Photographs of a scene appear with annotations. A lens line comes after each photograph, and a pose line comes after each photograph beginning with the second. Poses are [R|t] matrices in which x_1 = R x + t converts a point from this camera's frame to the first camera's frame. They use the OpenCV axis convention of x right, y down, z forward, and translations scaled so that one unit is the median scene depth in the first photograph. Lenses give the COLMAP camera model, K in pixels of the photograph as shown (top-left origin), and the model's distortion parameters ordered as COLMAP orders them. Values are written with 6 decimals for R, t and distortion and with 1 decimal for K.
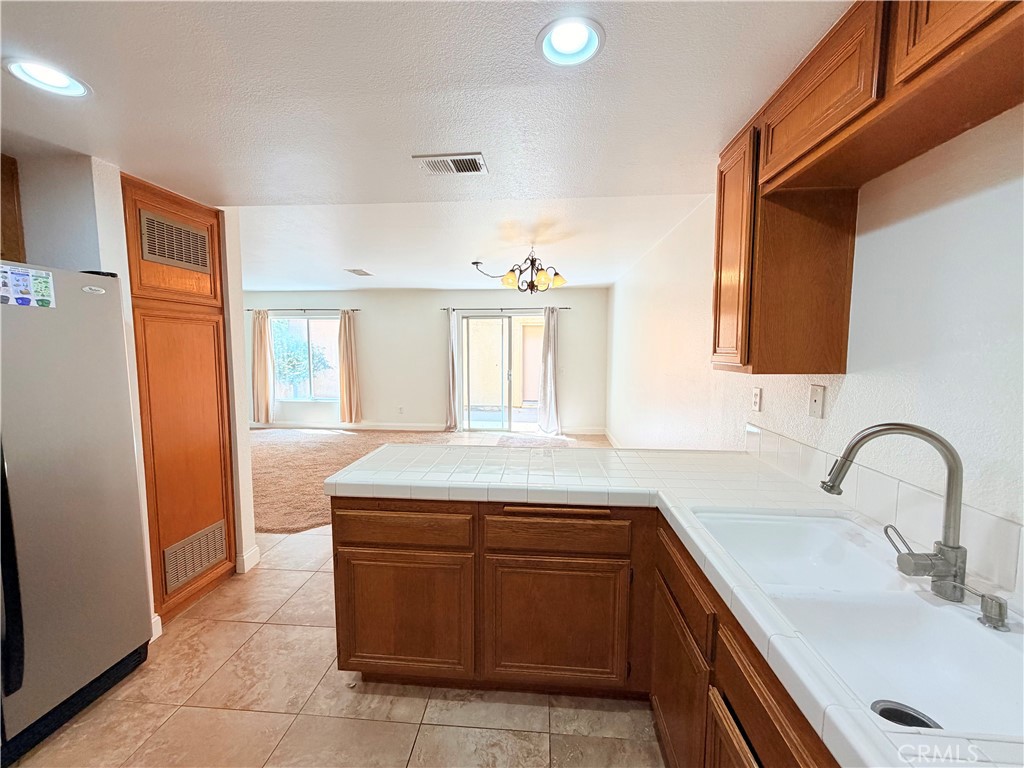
lens RADIAL K [[407.6, 0, 510.0], [0, 407.6, 383.4], [0, 0, 1]] dist [-0.000722, 0.000522]
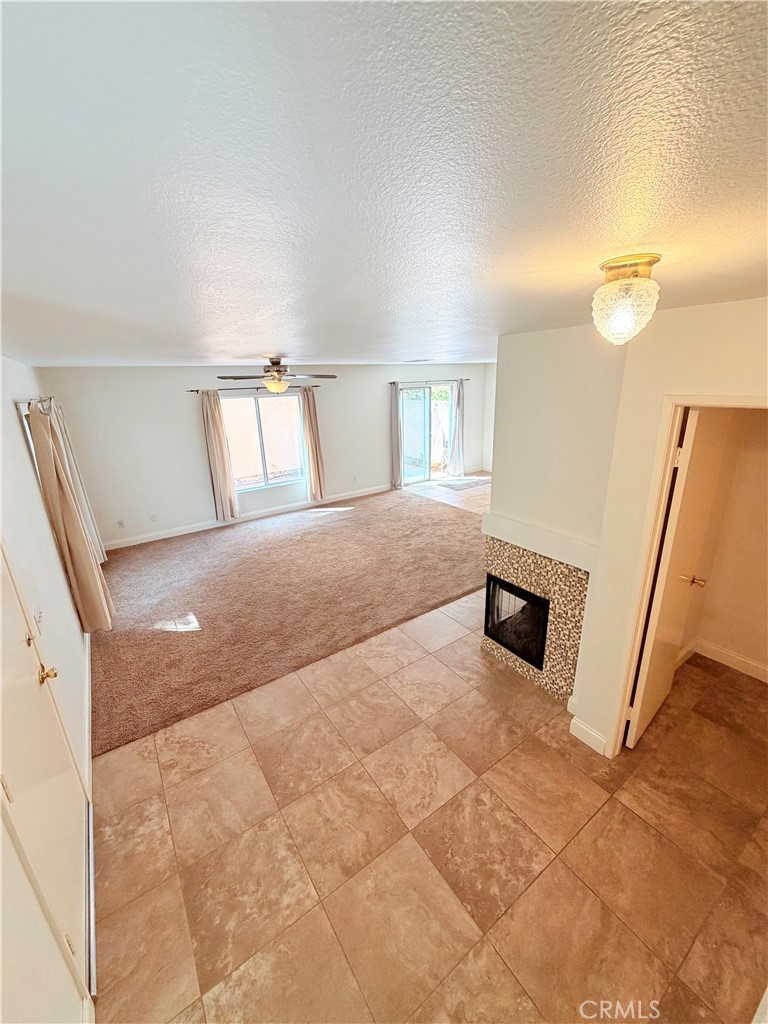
lens RADIAL K [[407.6, 0, 384.3], [0, 407.6, 512.7], [0, 0, 1]] dist [-0.000722, 0.000522]
pose [[0.768594, -0.226194, 0.598414, -2.645973], [0.088849, 0.964084, 0.250296, -0.343418], [-0.633536, -0.139207, 0.761087, 0.302581]]
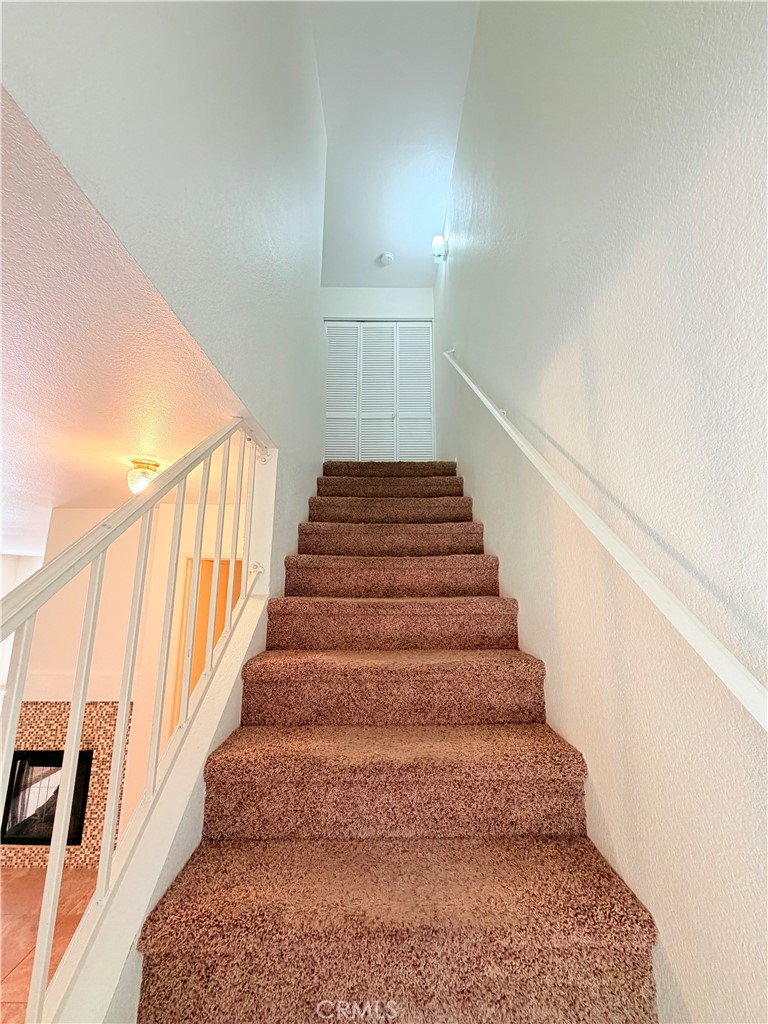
lens RADIAL K [[407.6, 0, 384.4], [0, 407.6, 508.8], [0, 0, 1]] dist [-0.000722, 0.000522]
pose [[-0.091494, 0.190689, 0.977377, -3.319060], [0.079645, 0.979751, -0.183696, -0.030958], [-0.992616, 0.061036, -0.104829, -0.078221]]
